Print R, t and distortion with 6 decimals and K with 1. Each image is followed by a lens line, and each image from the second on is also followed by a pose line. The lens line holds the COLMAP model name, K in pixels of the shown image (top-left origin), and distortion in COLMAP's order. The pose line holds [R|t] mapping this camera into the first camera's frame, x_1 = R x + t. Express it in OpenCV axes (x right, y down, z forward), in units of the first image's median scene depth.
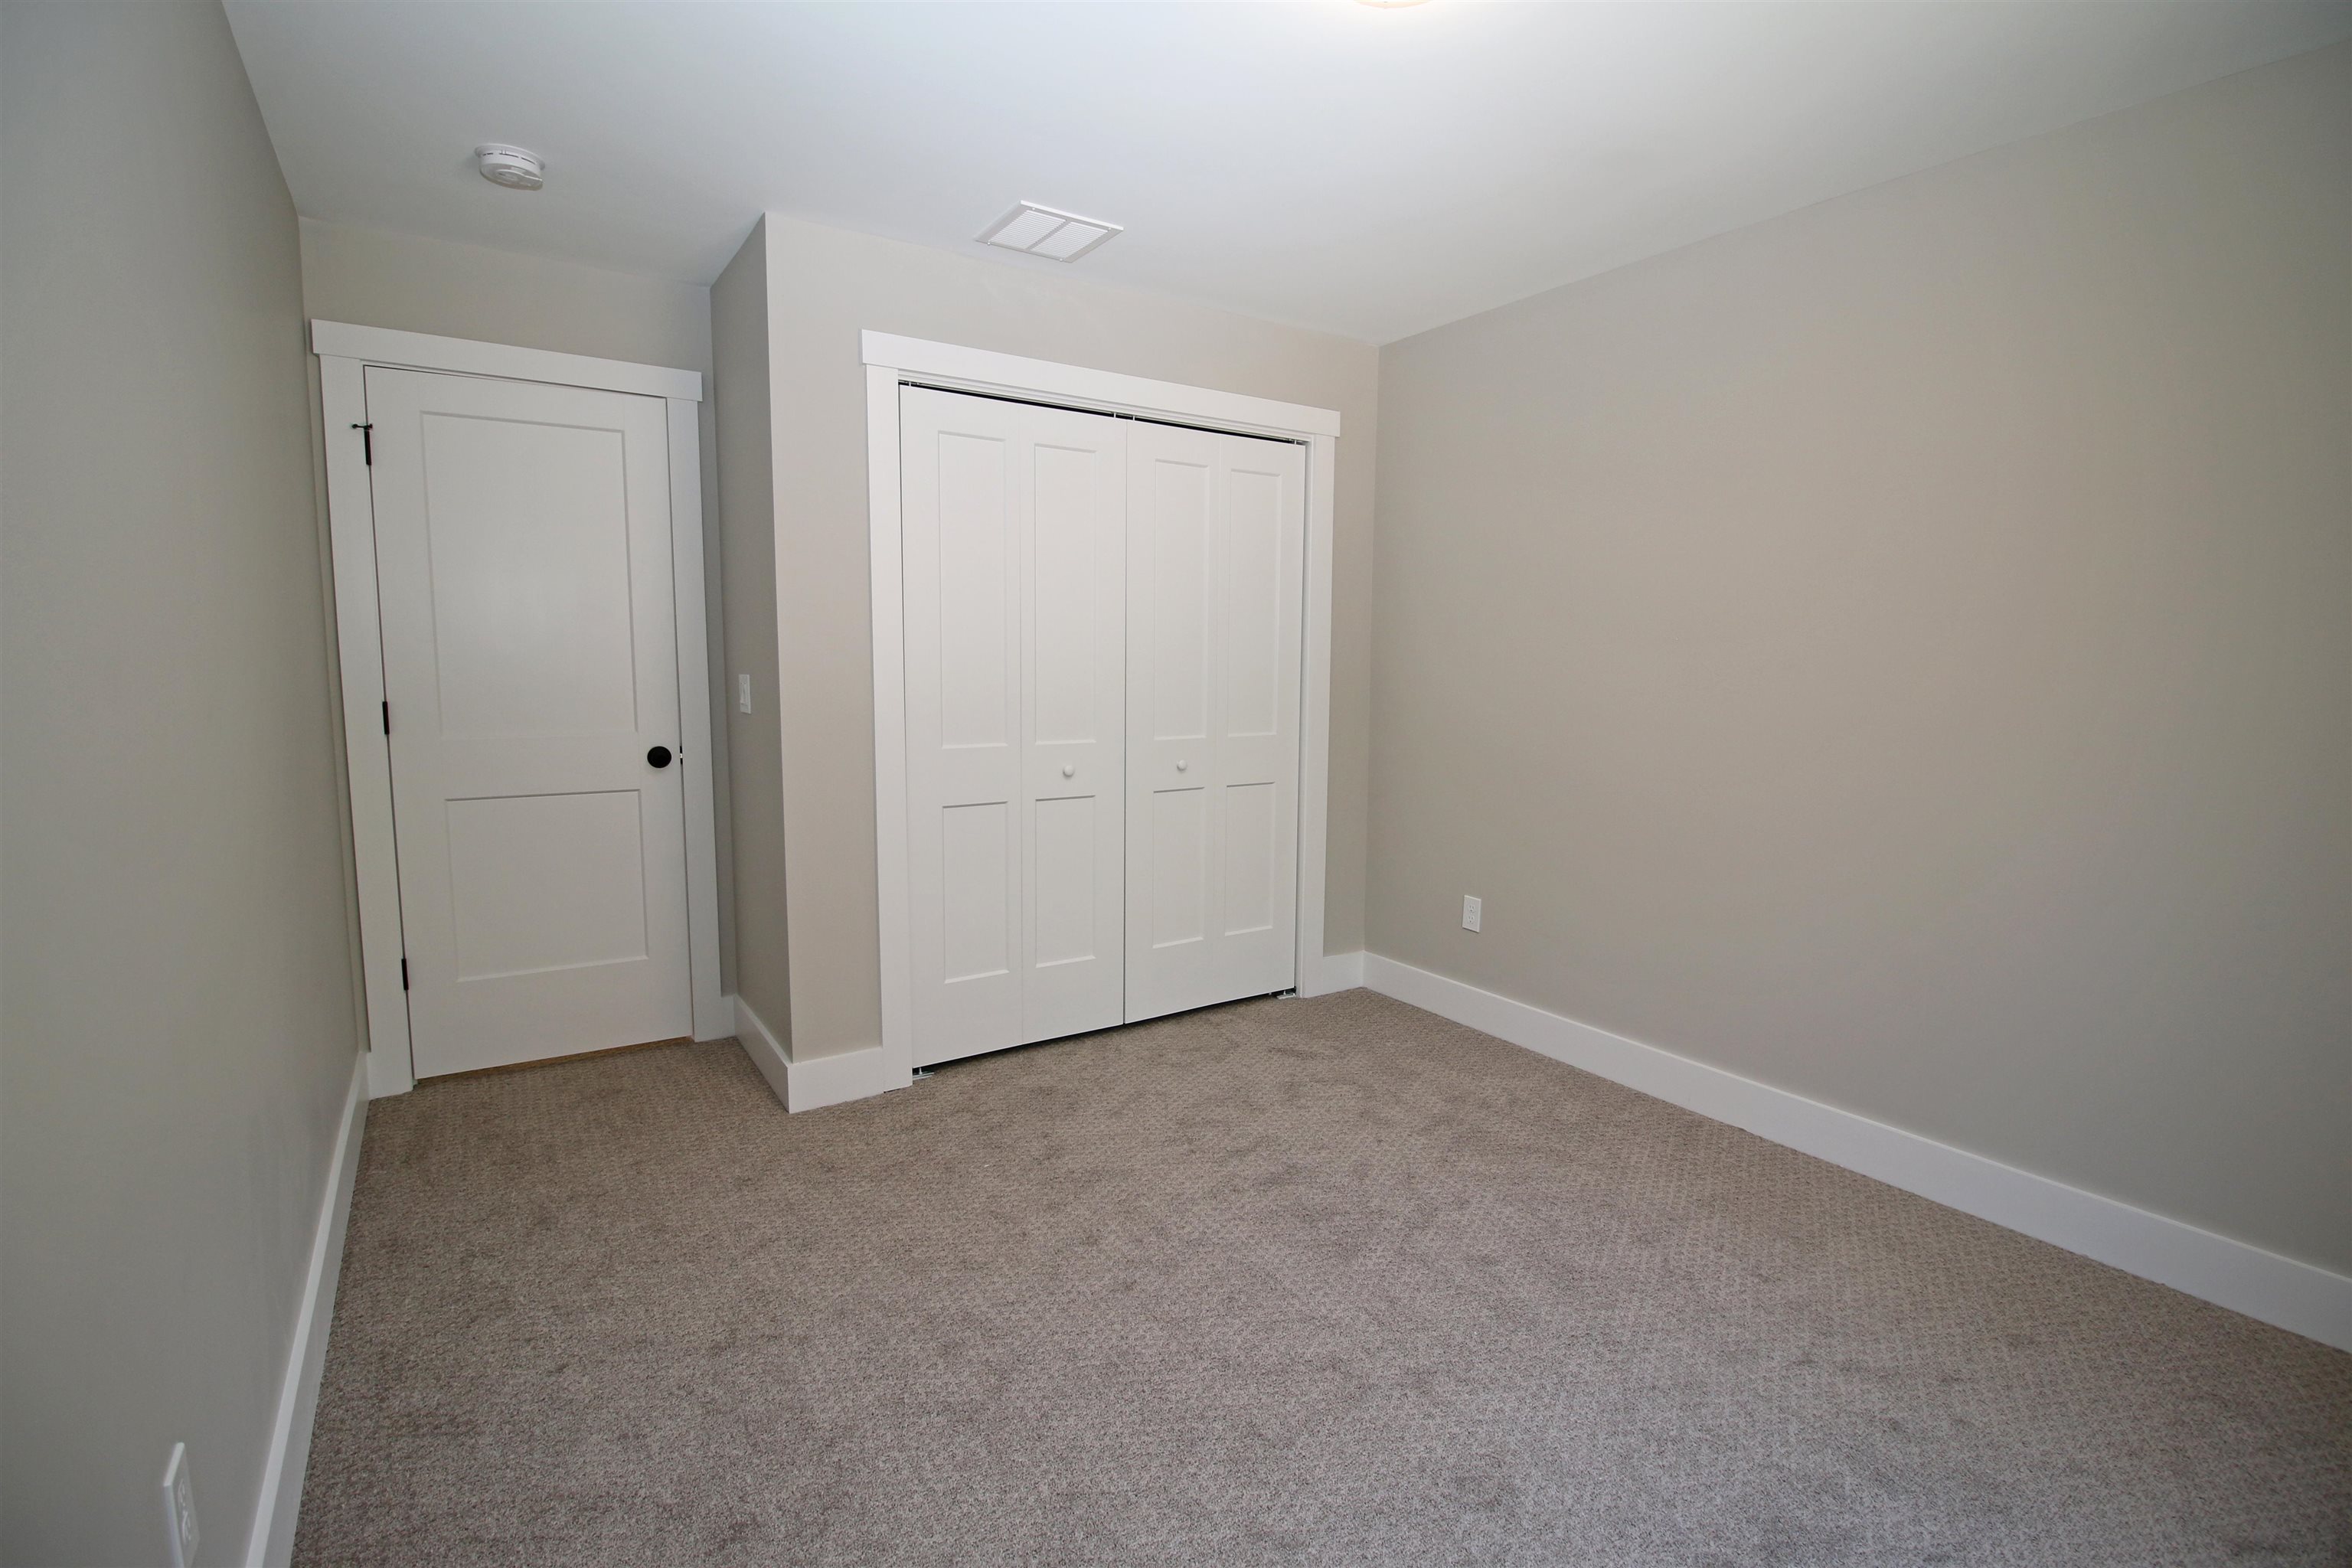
lens RADIAL K [[1084.4, 0, 1178.6], [0, 1084.4, 772.3], [0, 0, 1]] dist [-0.010892, -0.000540]
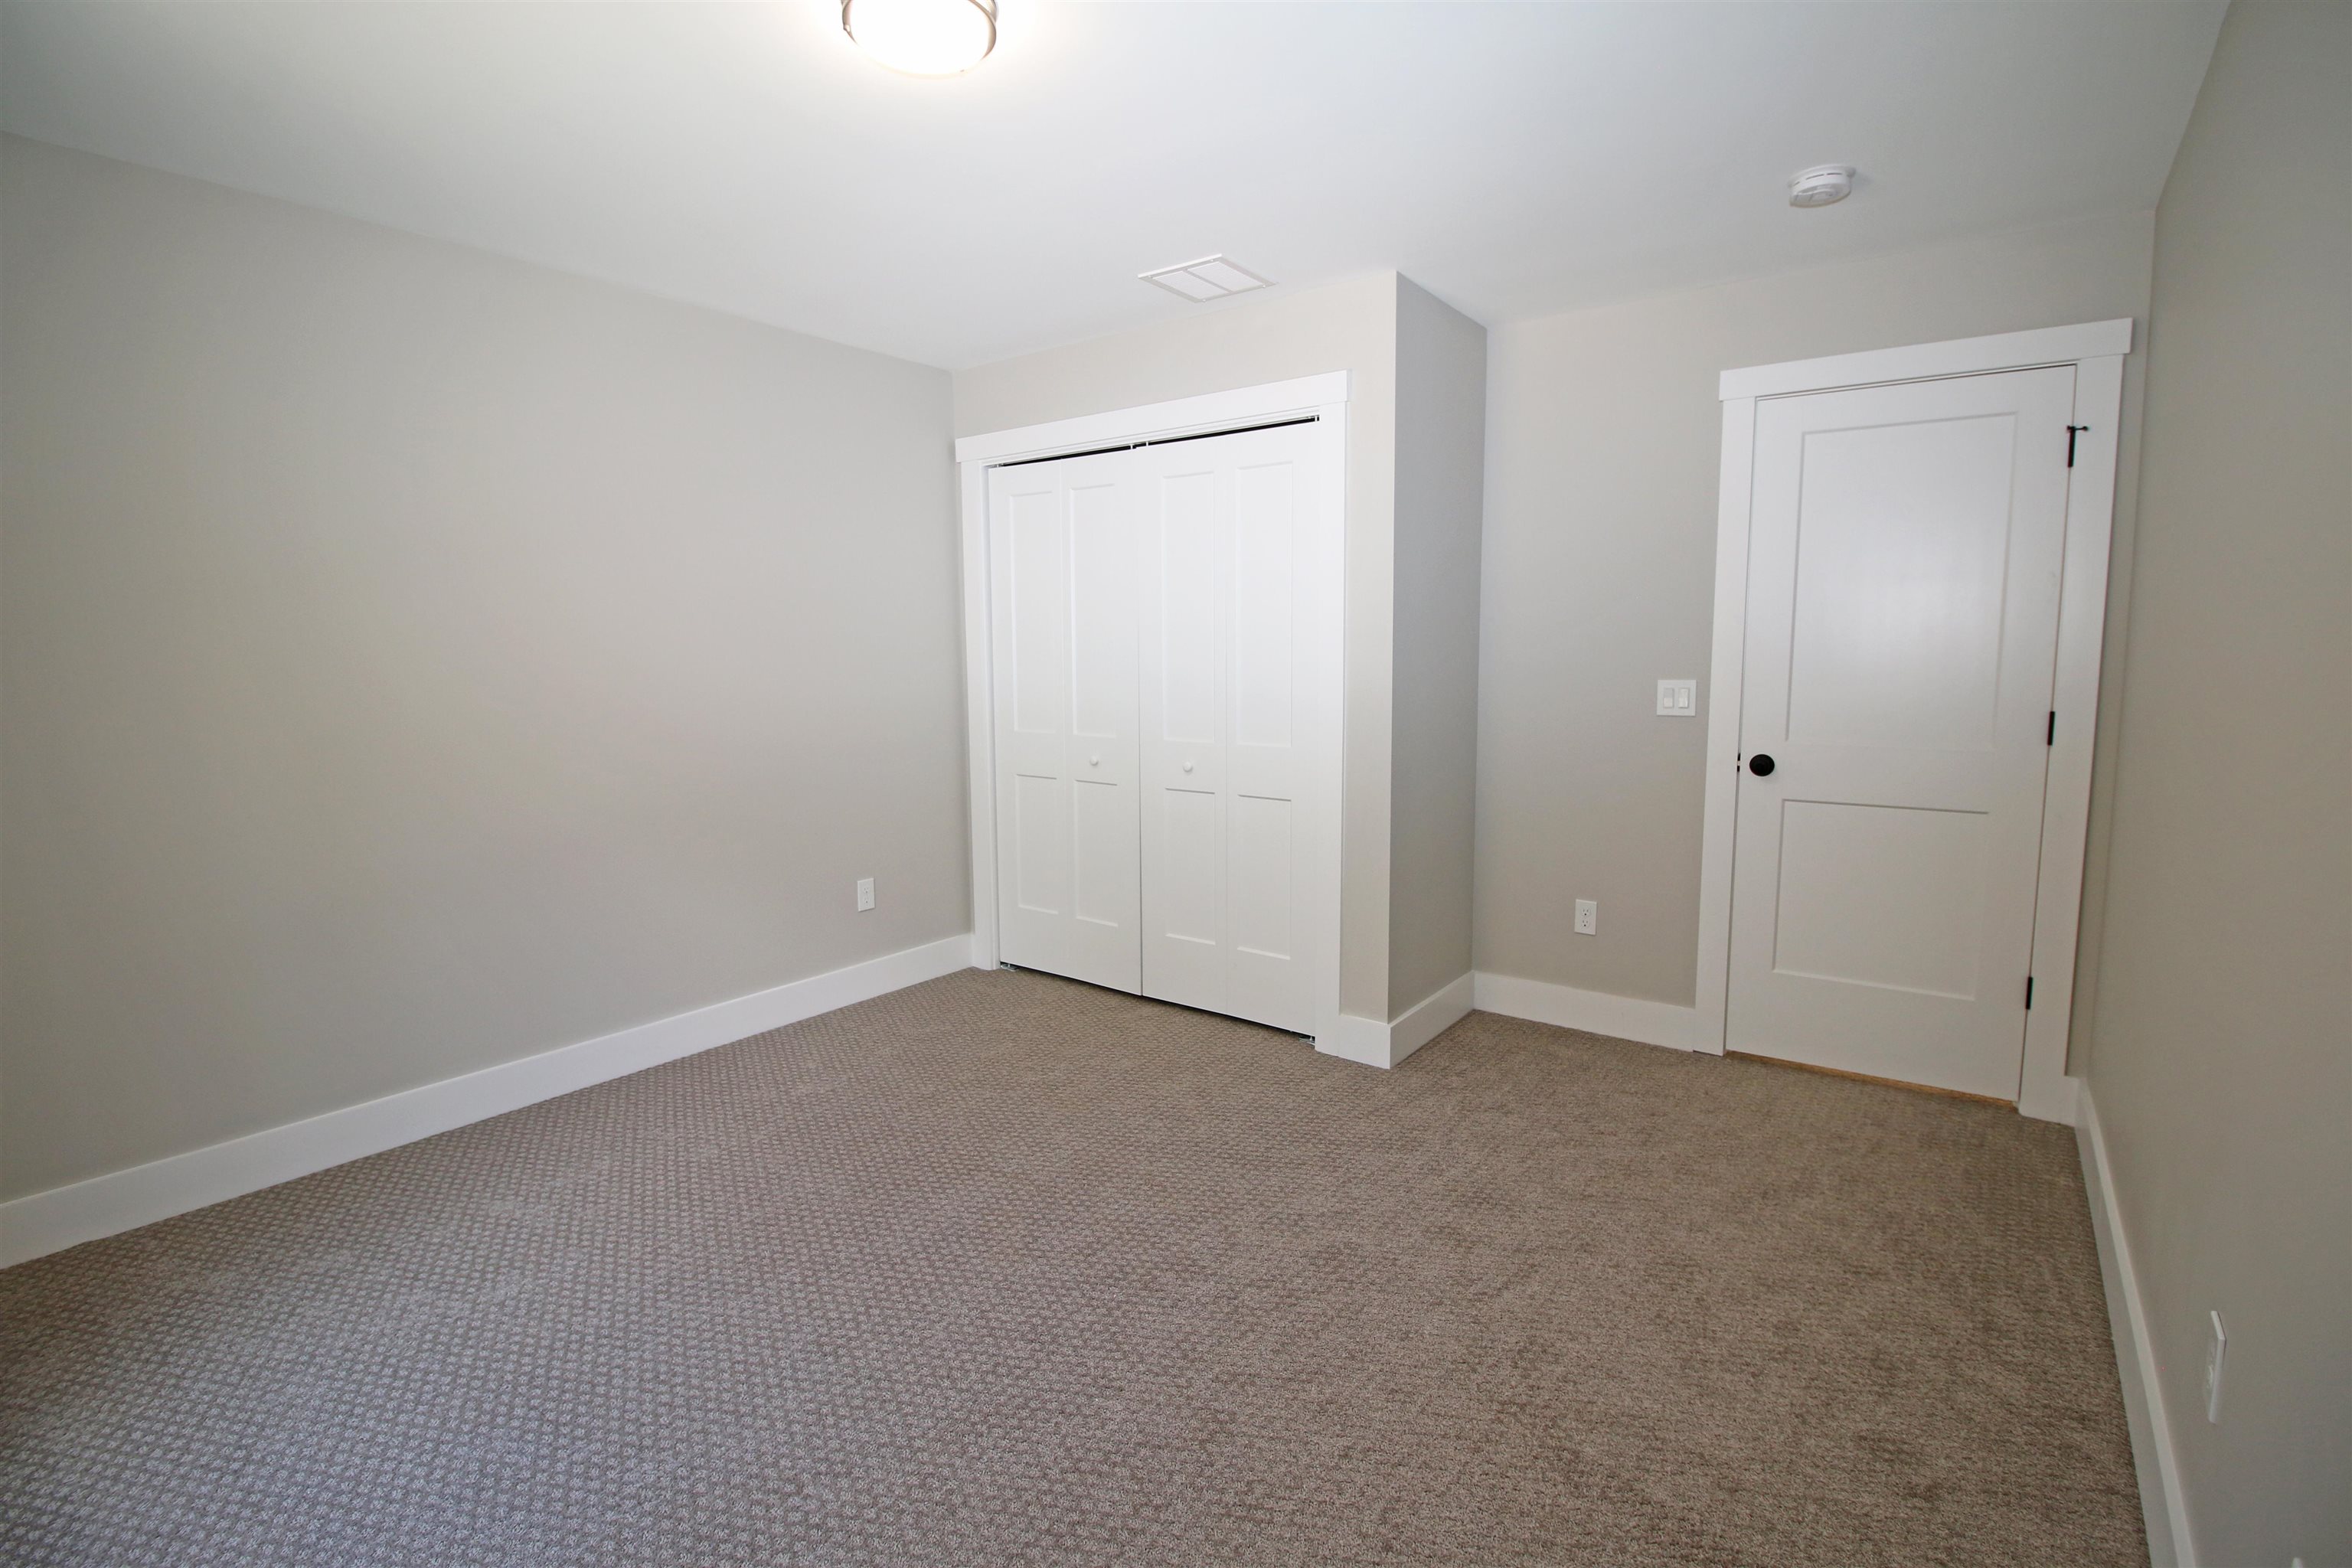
lens RADIAL K [[1084.4, 0, 1178.6], [0, 1084.4, 772.3], [0, 0, 1]] dist [-0.010892, -0.000540]
pose [[0.325540, 0.090932, -0.941146, 0.824862], [-0.099965, 0.993096, 0.061374, -0.054613], [0.940229, 0.074102, 0.332383, 0.546645]]
